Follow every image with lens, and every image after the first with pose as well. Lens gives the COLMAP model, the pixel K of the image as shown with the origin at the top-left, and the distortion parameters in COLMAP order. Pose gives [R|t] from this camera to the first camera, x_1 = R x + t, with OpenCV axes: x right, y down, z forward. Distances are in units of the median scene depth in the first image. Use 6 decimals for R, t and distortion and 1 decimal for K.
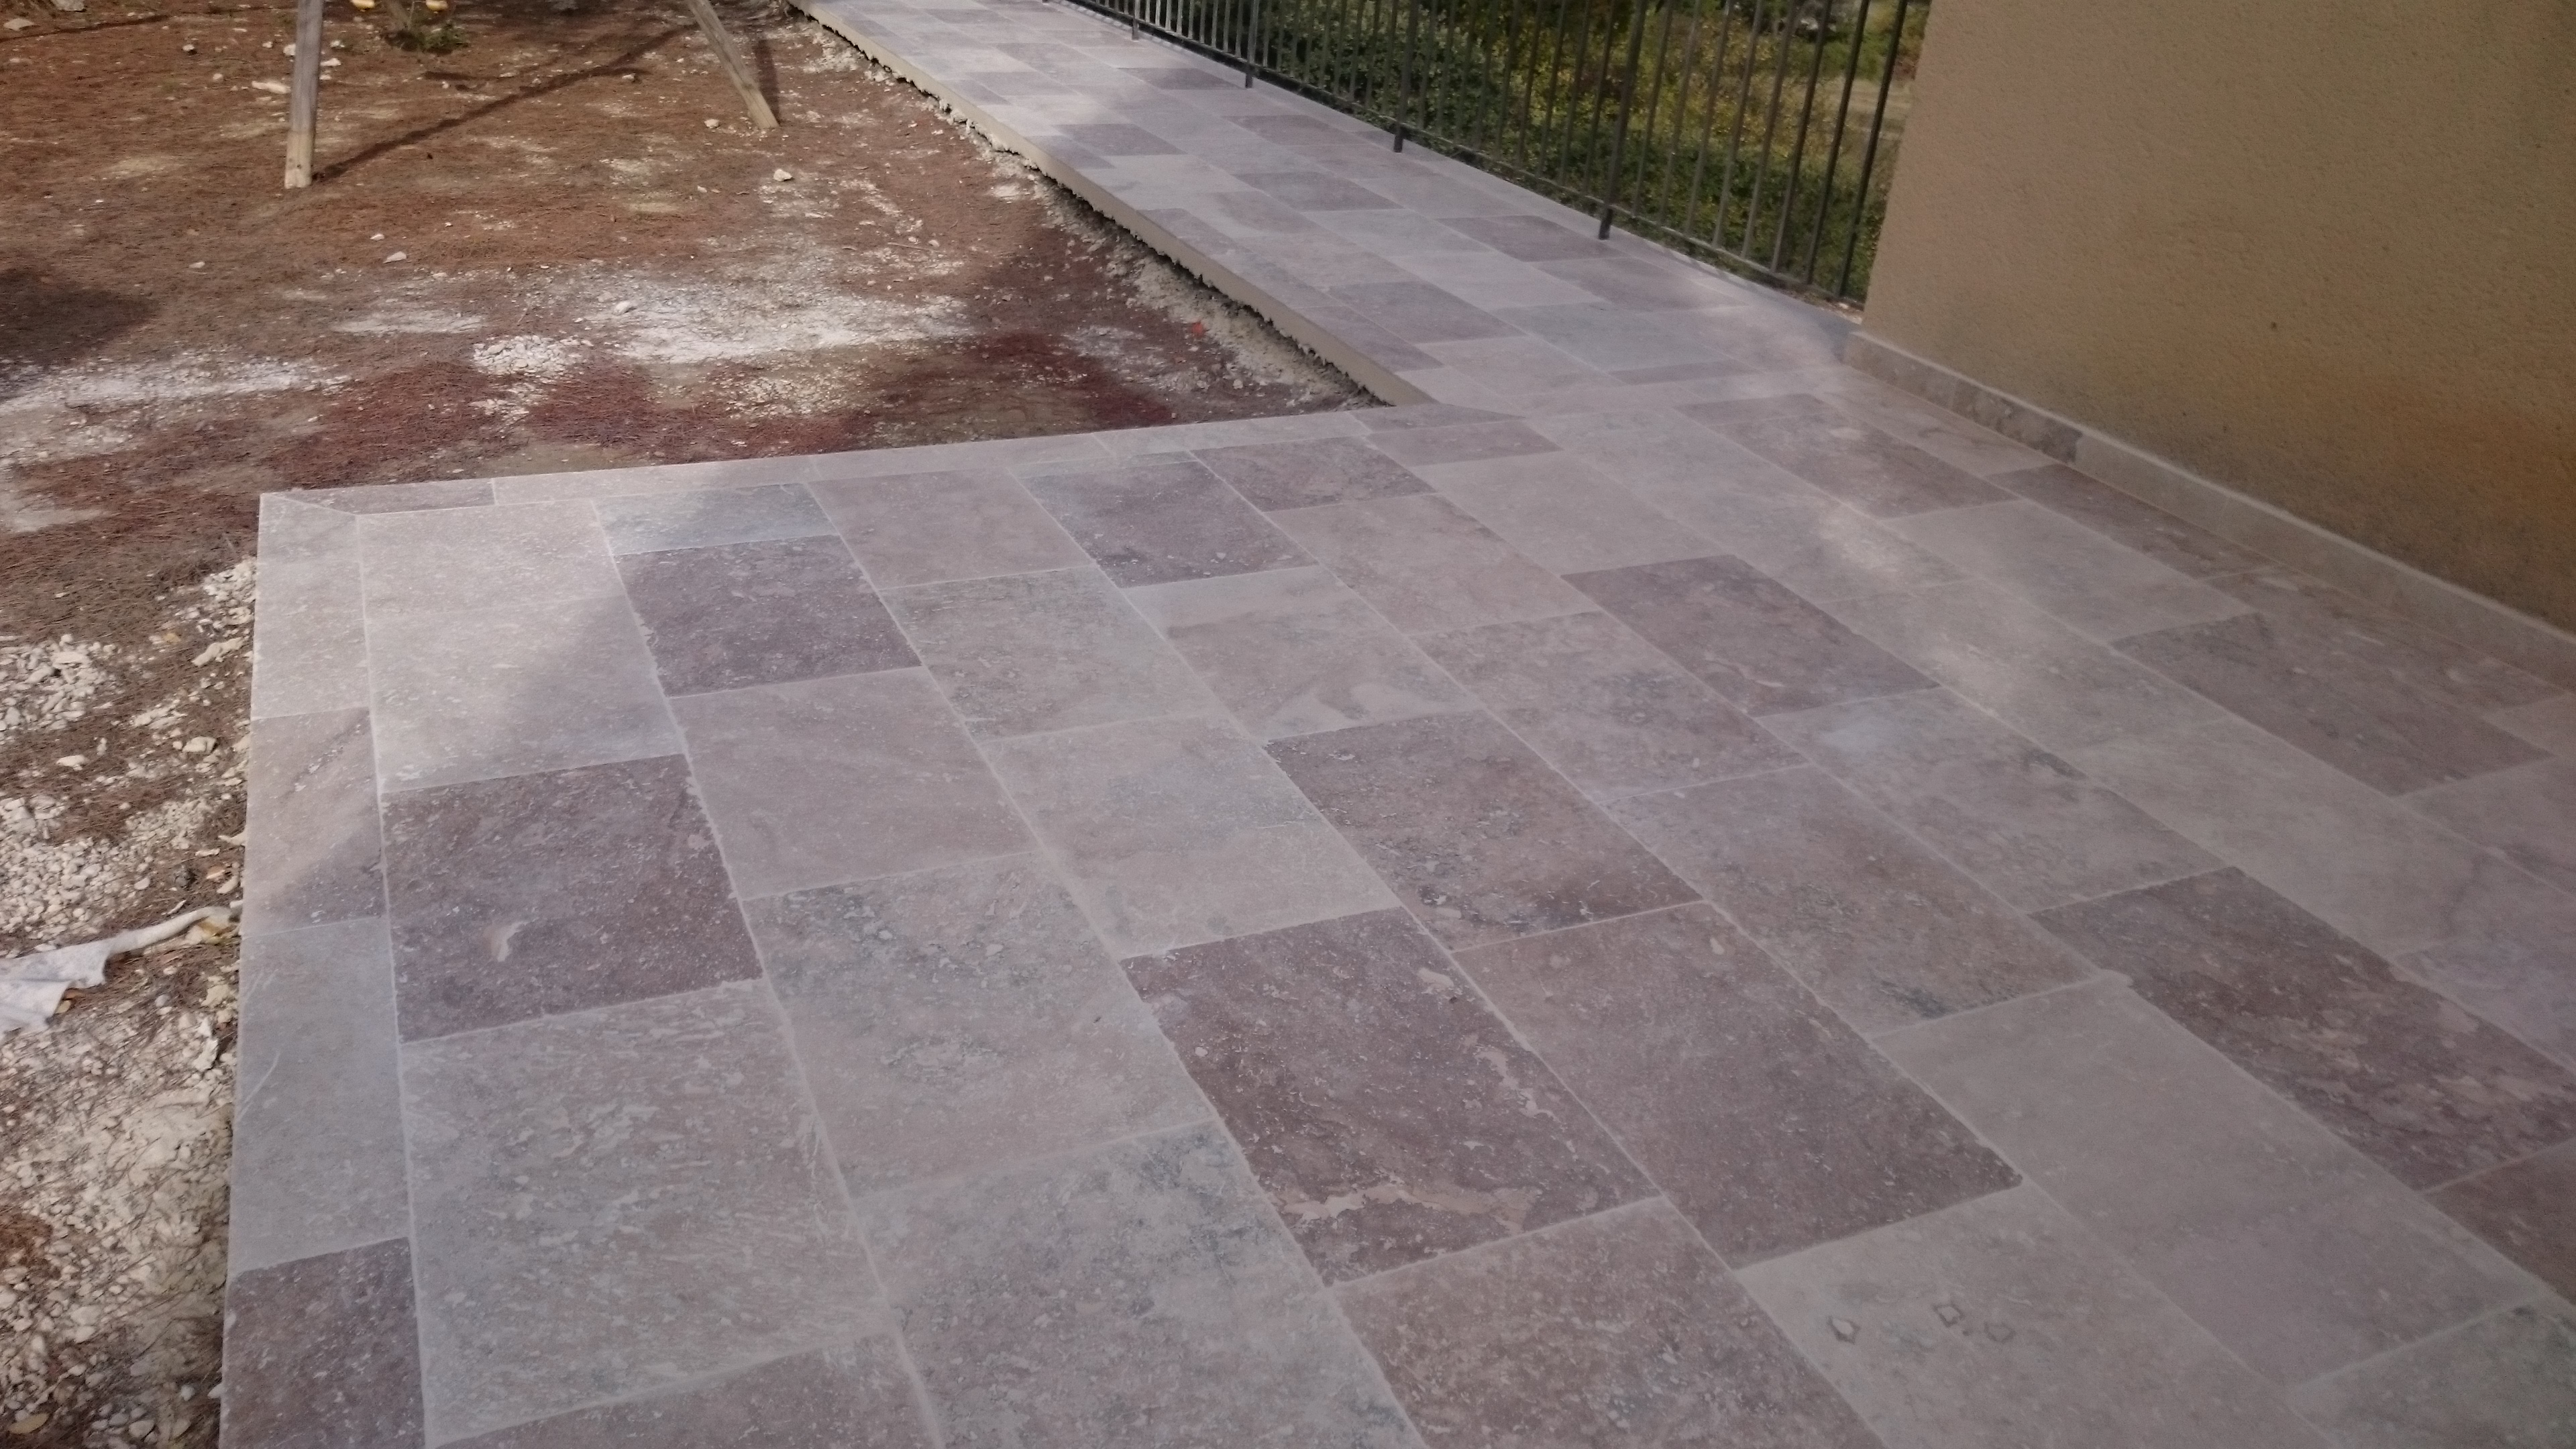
lens RADIAL K [[1890.6, 0, 1288.1], [0, 1890.6, 742.6], [0, 0, 1]] dist [0.018426, -0.024992]
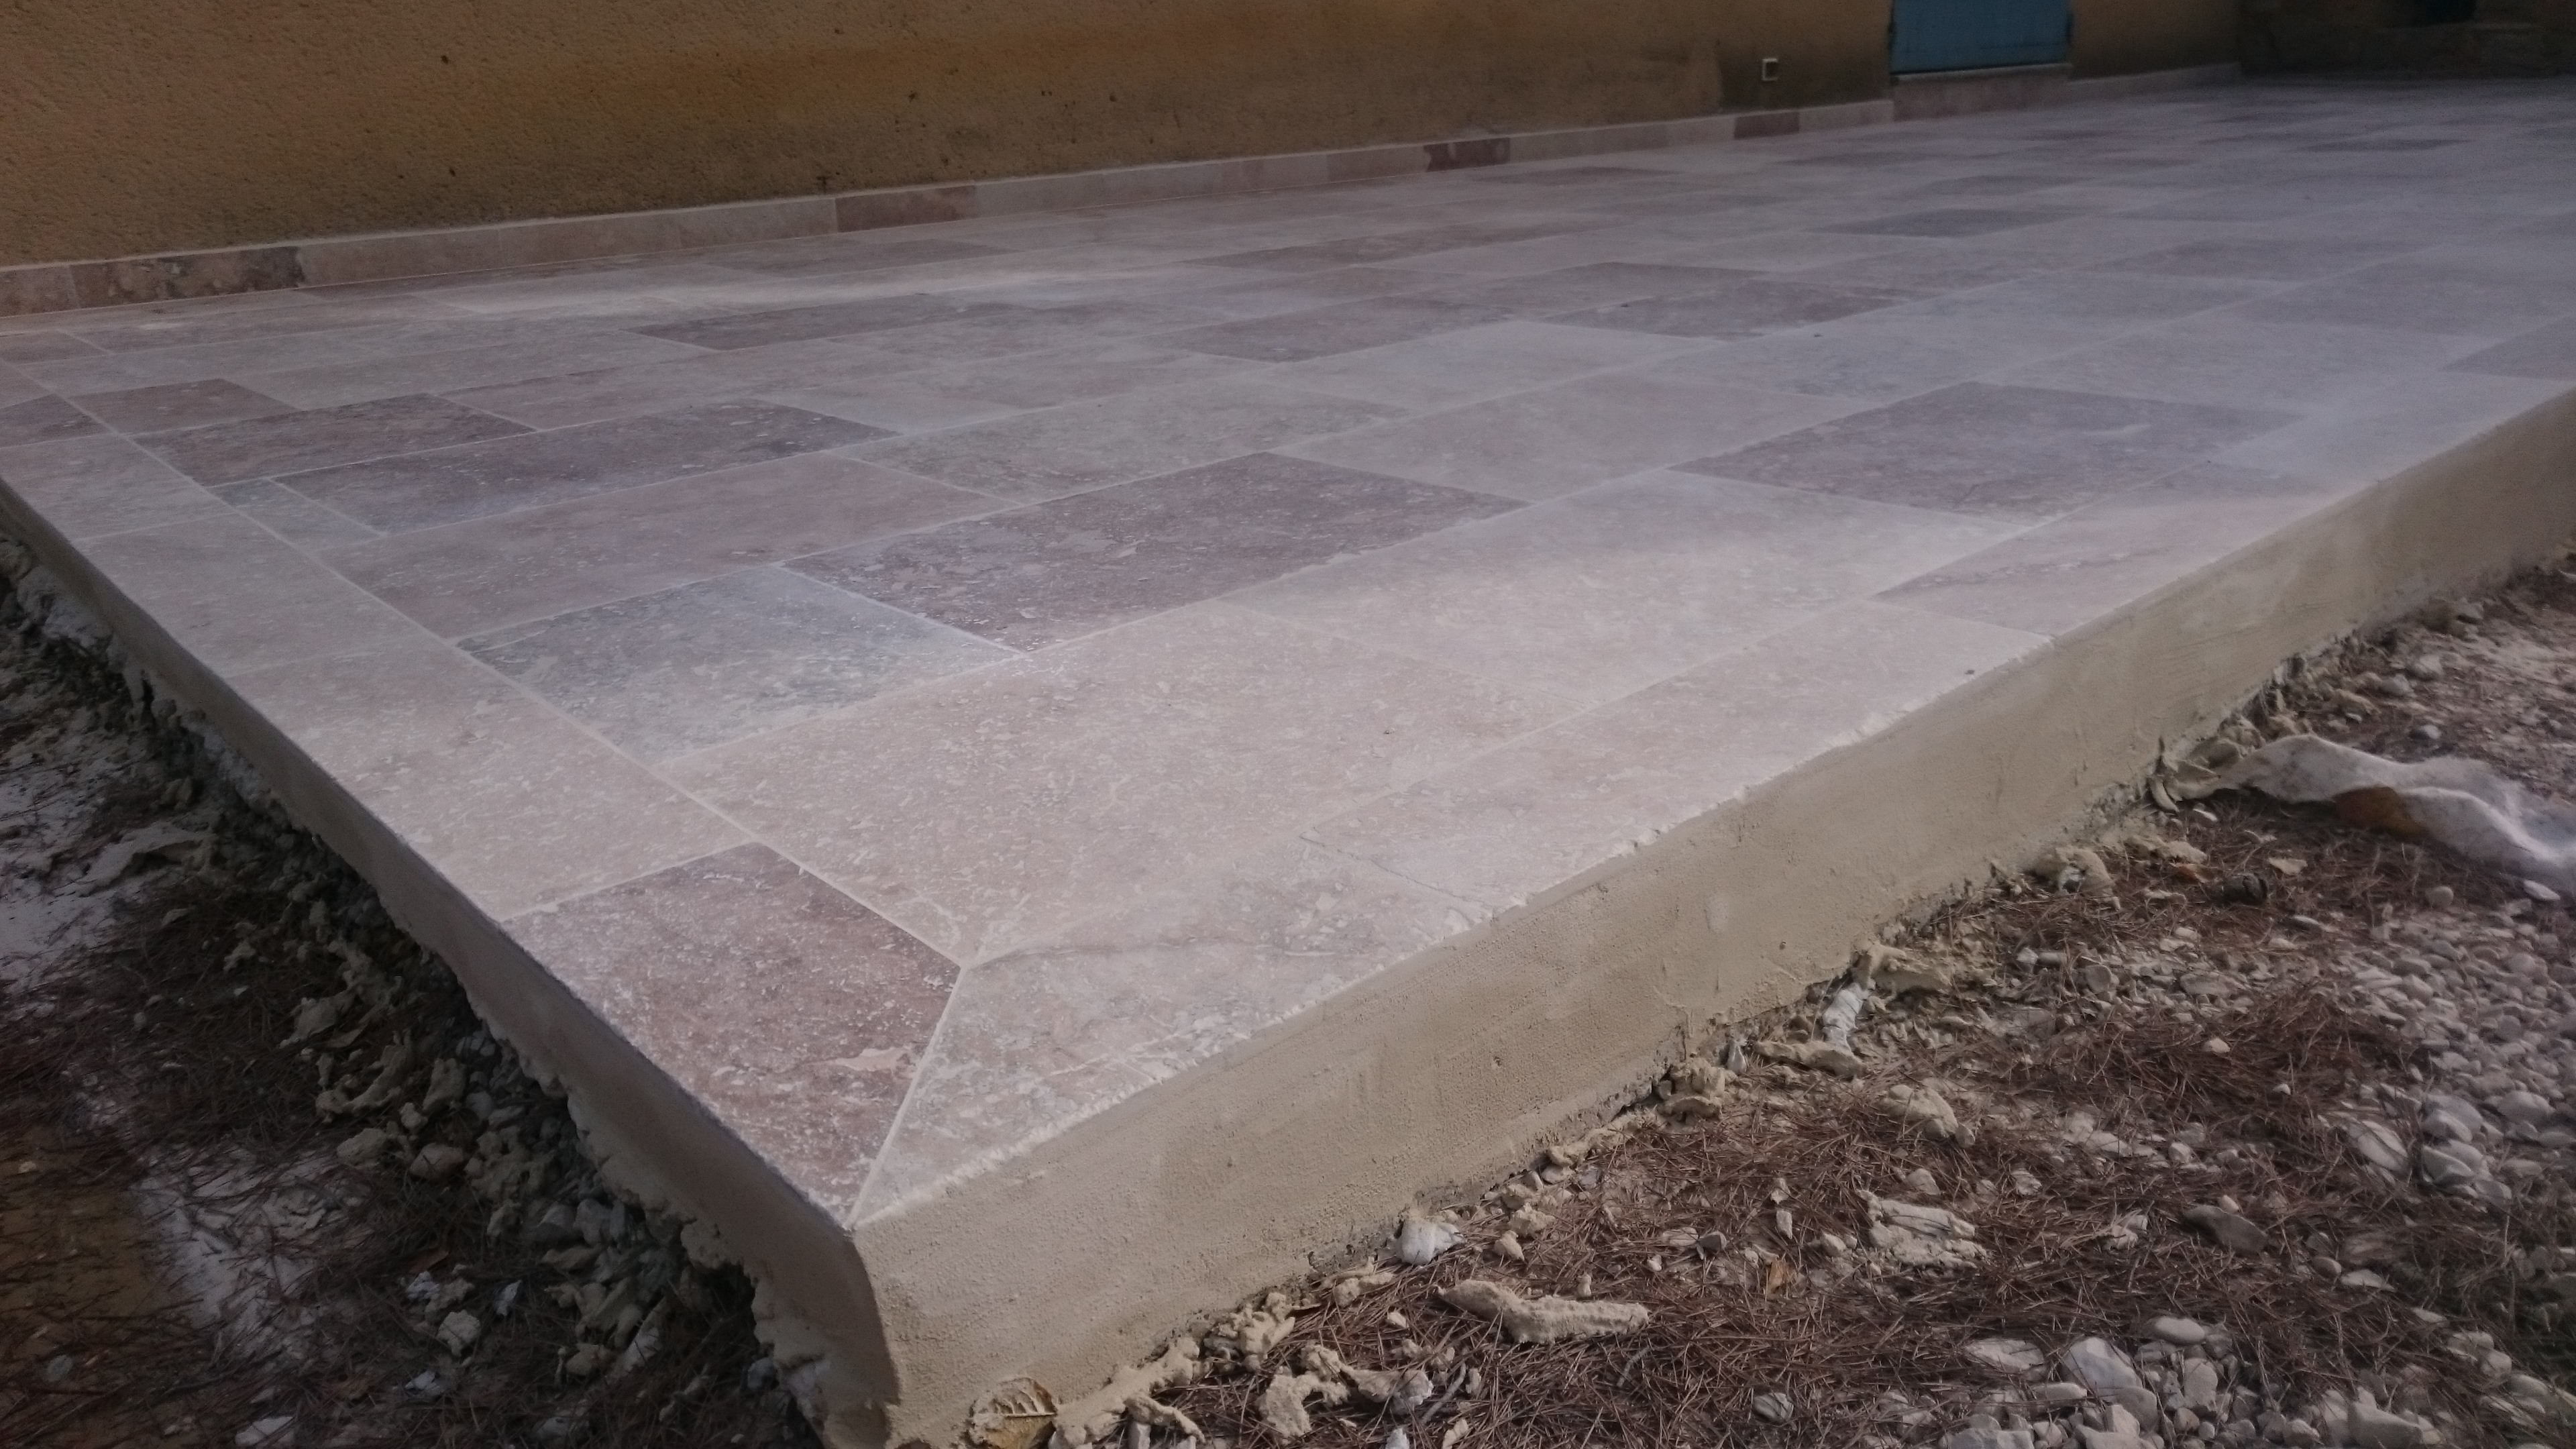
lens RADIAL K [[1890.6, 0, 1294.9], [0, 1890.6, 745.0], [0, 0, 1]] dist [0.018426, -0.024992]
pose [[-0.316148, -0.380681, 0.868984, -0.535320], [0.457660, 0.741141, 0.491179, -0.188616], [-0.831022, 0.552985, -0.060088, 0.698531]]
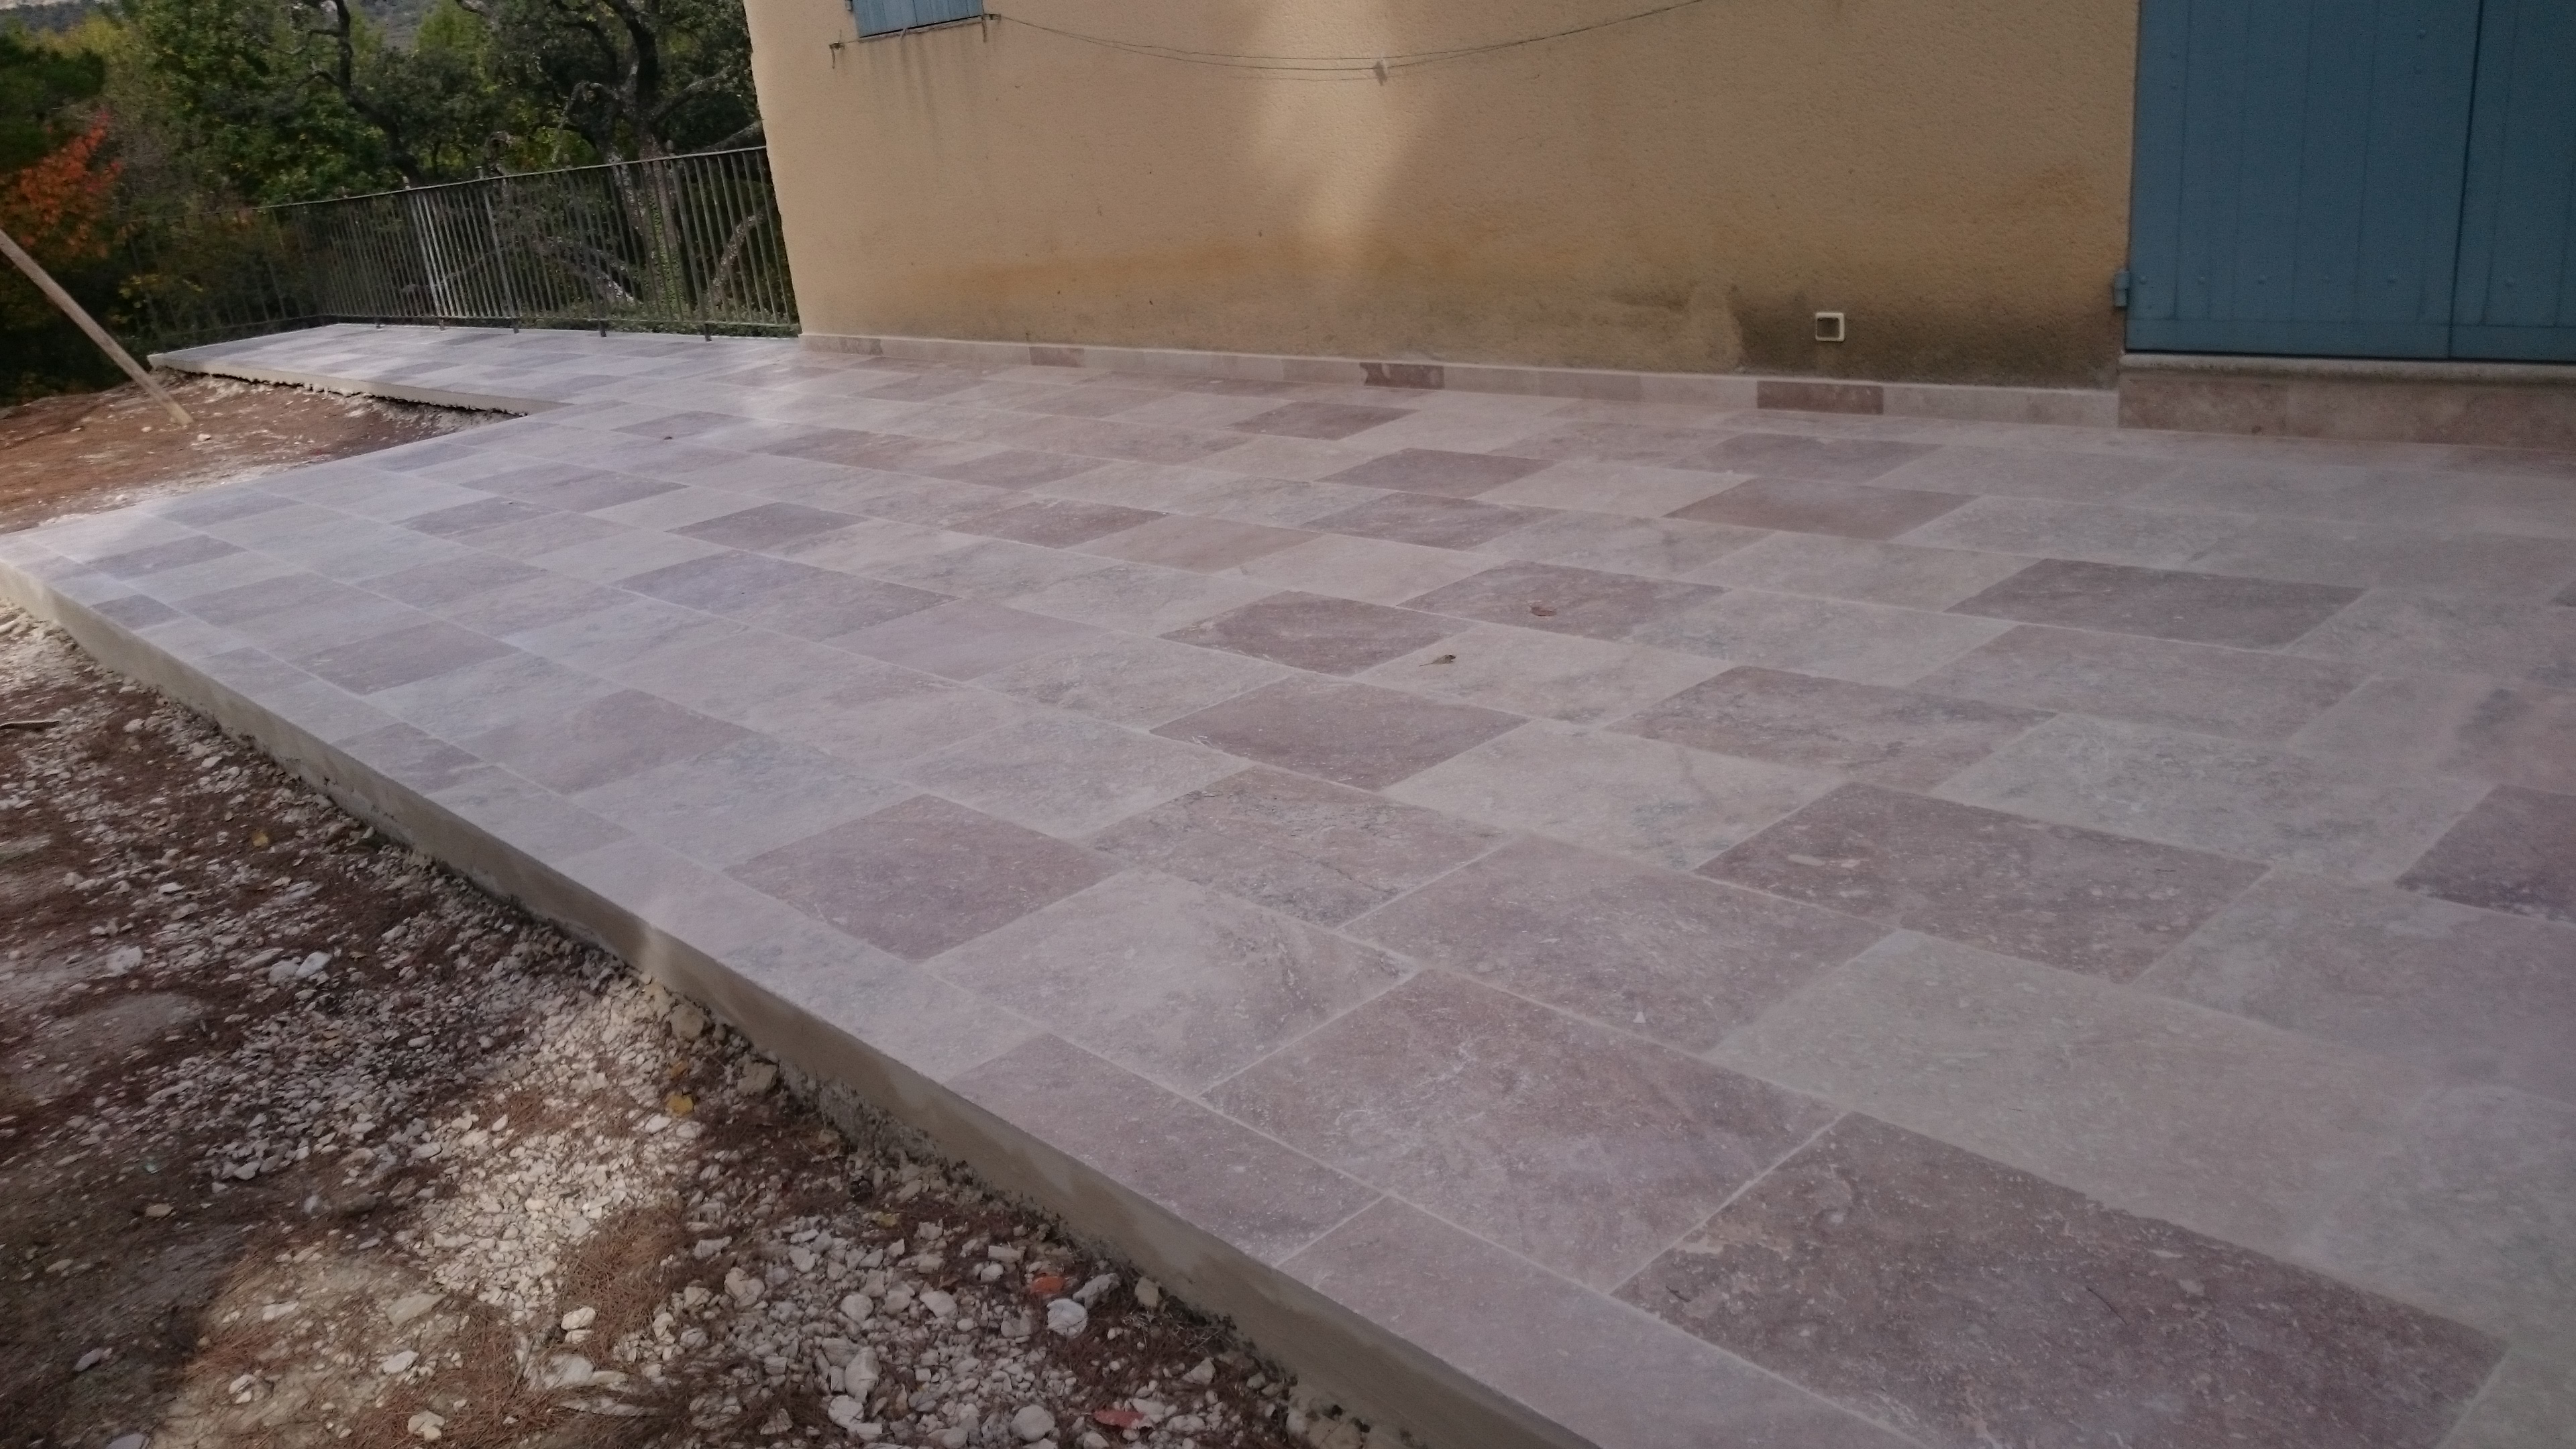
lens RADIAL K [[1890.6, 0, 1300.8], [0, 1890.6, 730.0], [0, 0, 1]] dist [0.018426, -0.024992]
pose [[0.932350, -0.275580, 0.234047, 0.212166], [0.307500, 0.944887, -0.112394, 0.560898], [-0.190174, 0.176760, 0.965707, -0.941344]]
